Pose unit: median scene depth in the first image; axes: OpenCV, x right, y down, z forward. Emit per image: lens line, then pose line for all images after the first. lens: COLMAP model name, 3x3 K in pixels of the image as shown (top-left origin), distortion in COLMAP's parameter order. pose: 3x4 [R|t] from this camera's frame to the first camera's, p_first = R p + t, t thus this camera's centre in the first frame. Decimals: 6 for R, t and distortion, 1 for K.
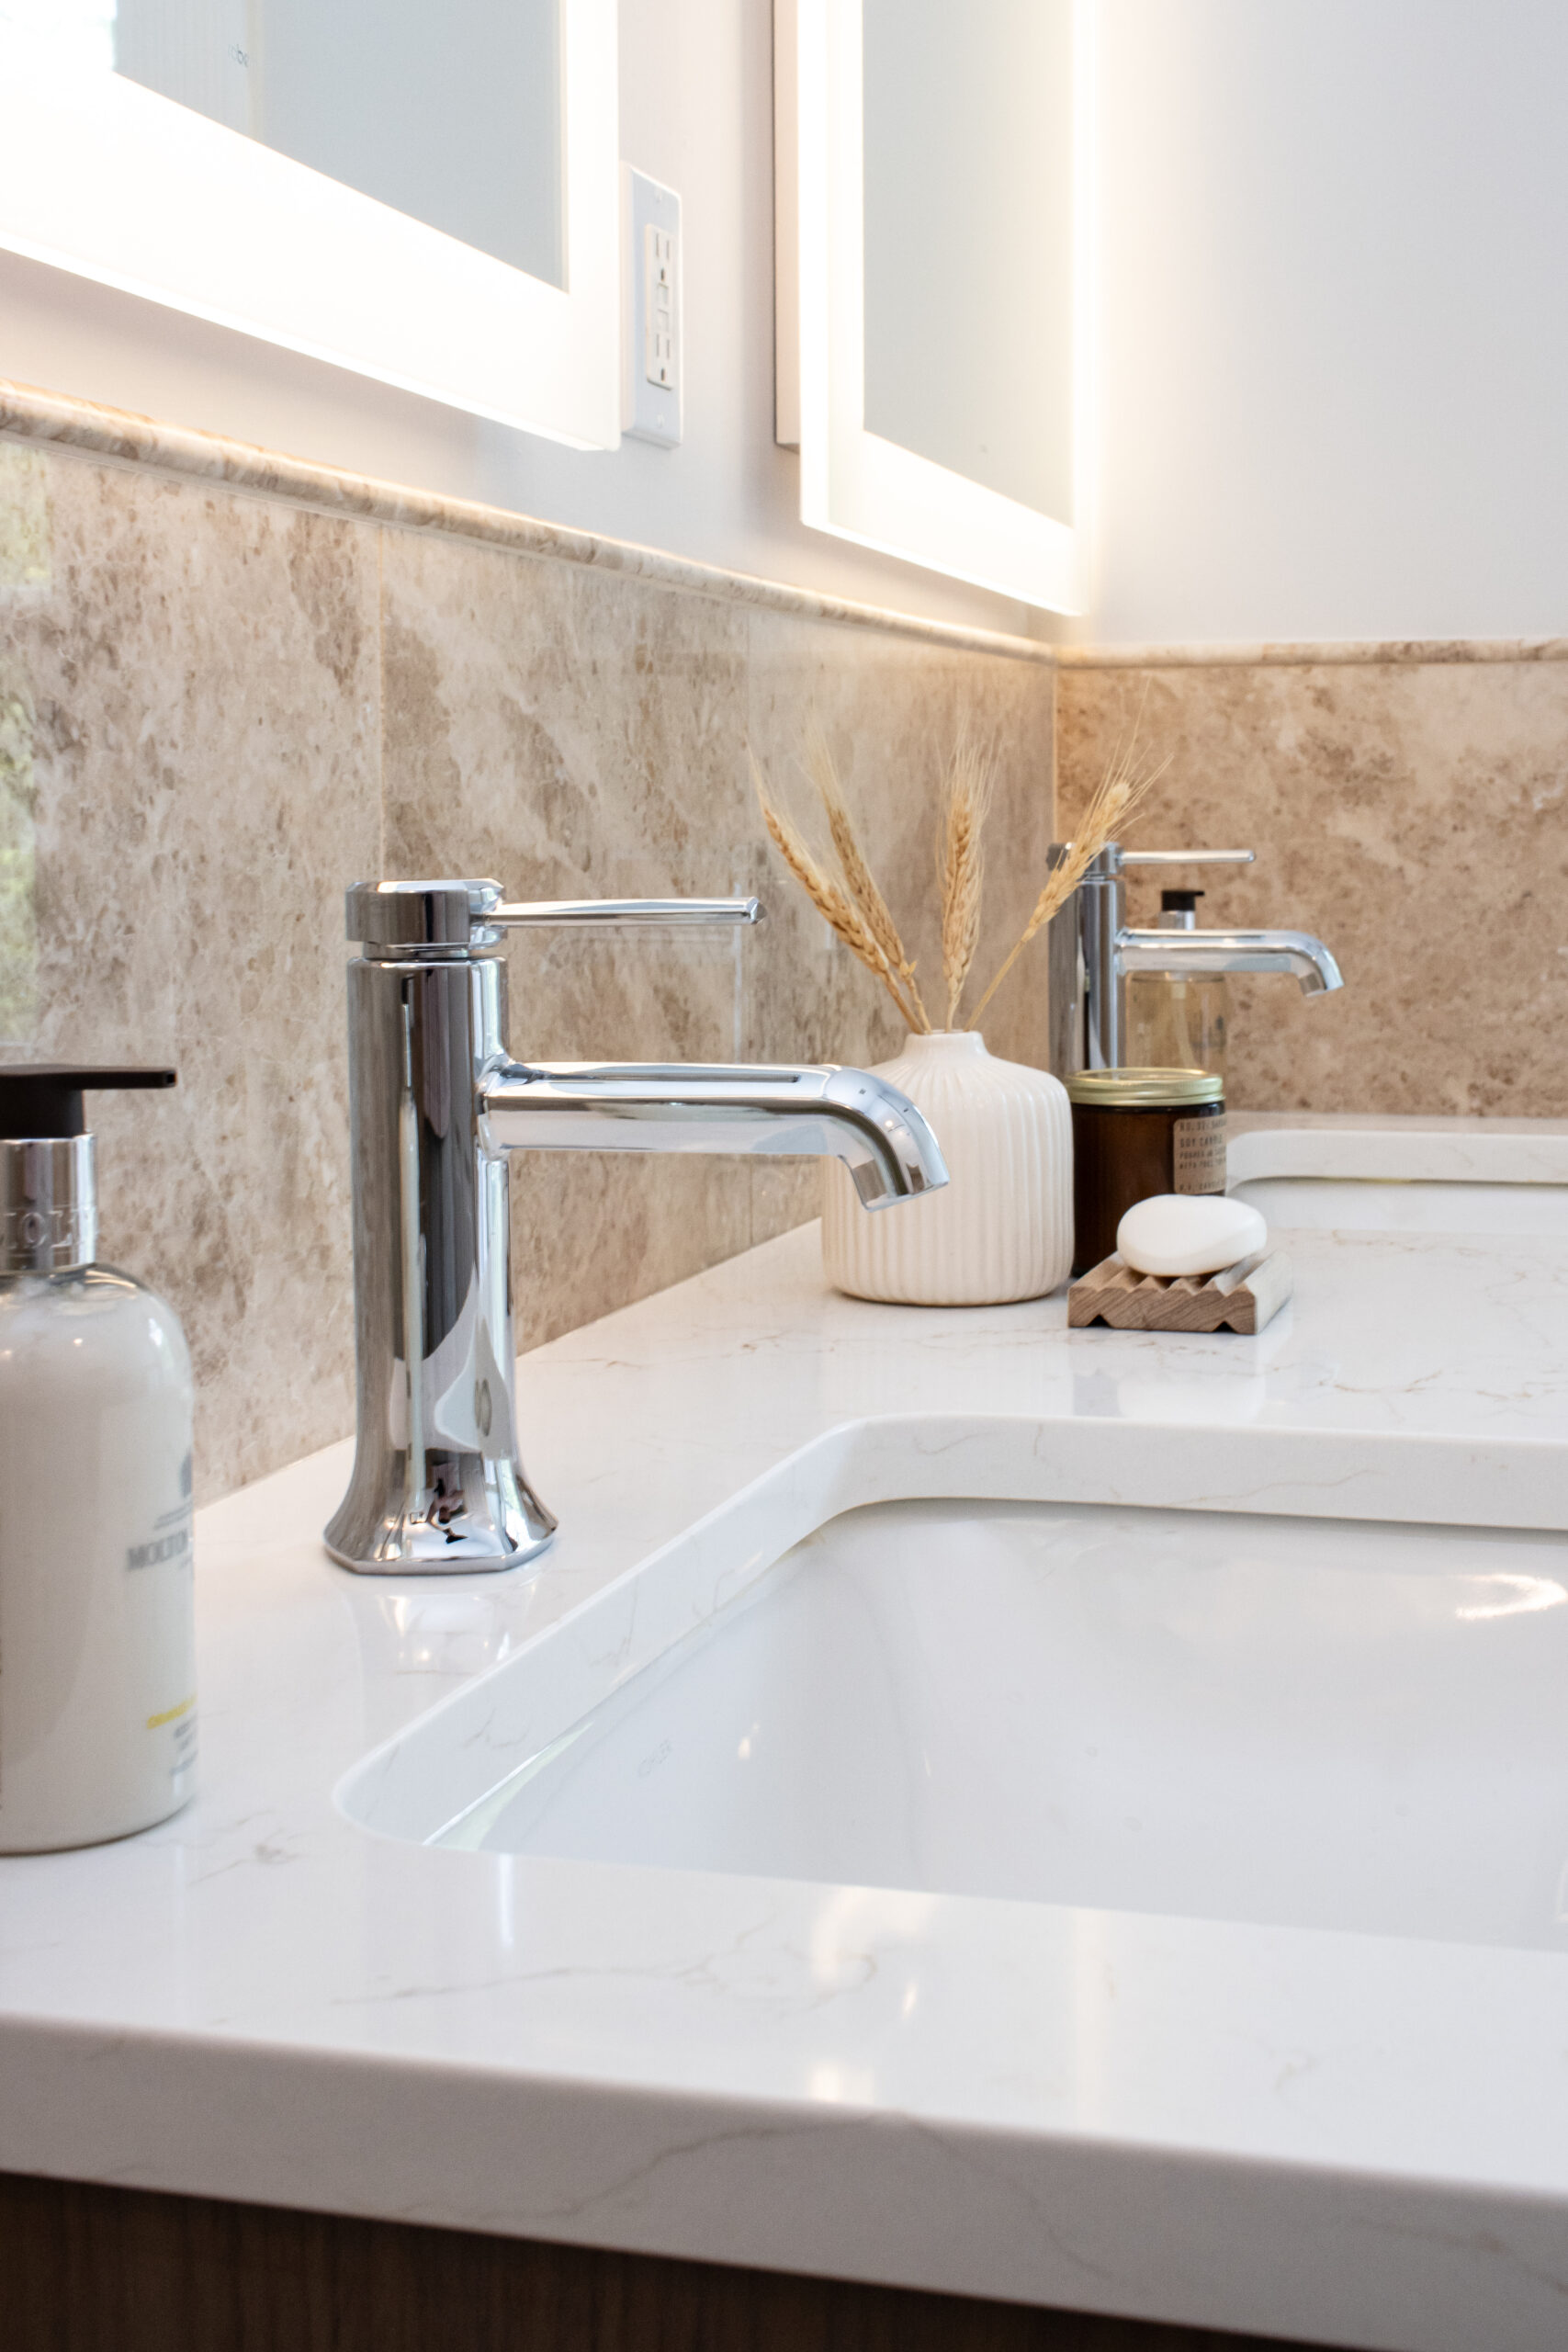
lens RADIAL K [[3131.6, 0, 930.9], [0, 3131.6, 1175.9], [0, 0, 1]] dist [-0.022708, -0.036221]
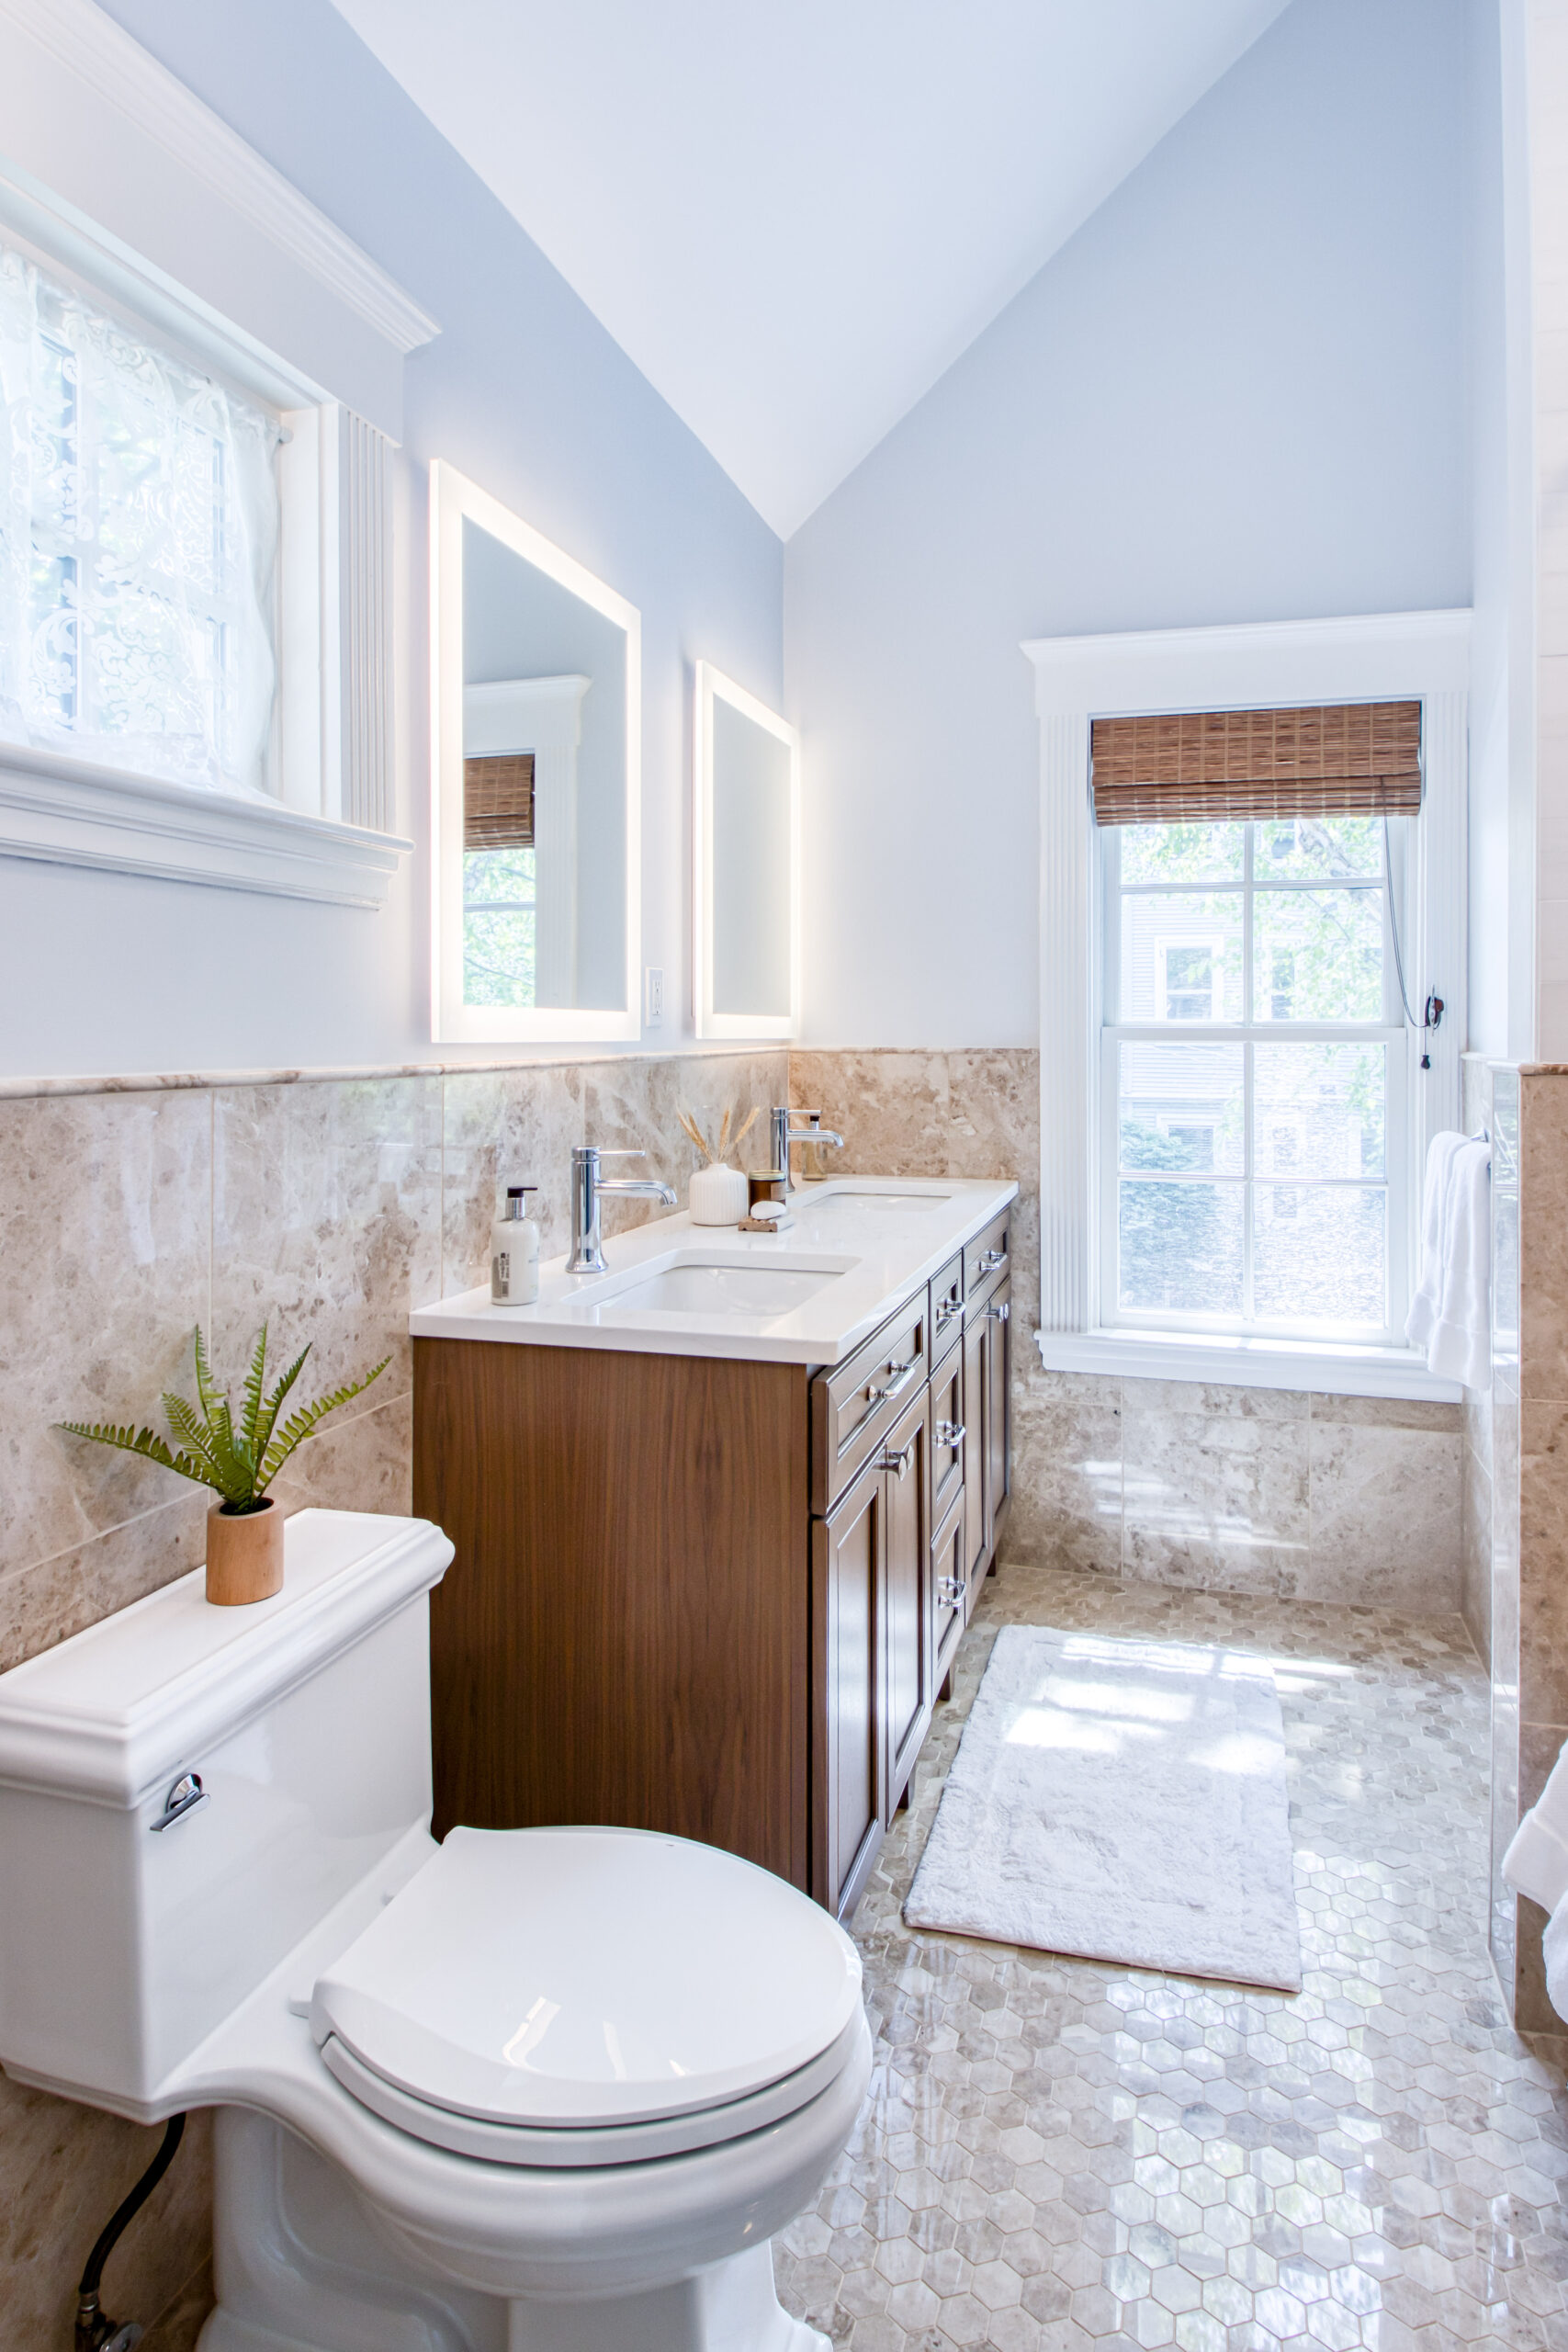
lens RADIAL K [[1335.2, 0, 873.5], [0, 1335.2, 1075.9], [0, 0, 1]] dist [0.030380, -0.010192]
pose [[0.999985, 0.005412, -0.001218, 0.263312], [-0.005489, 0.997174, -0.074926, -0.033959], [0.000809, 0.074932, 0.997188, -1.030360]]
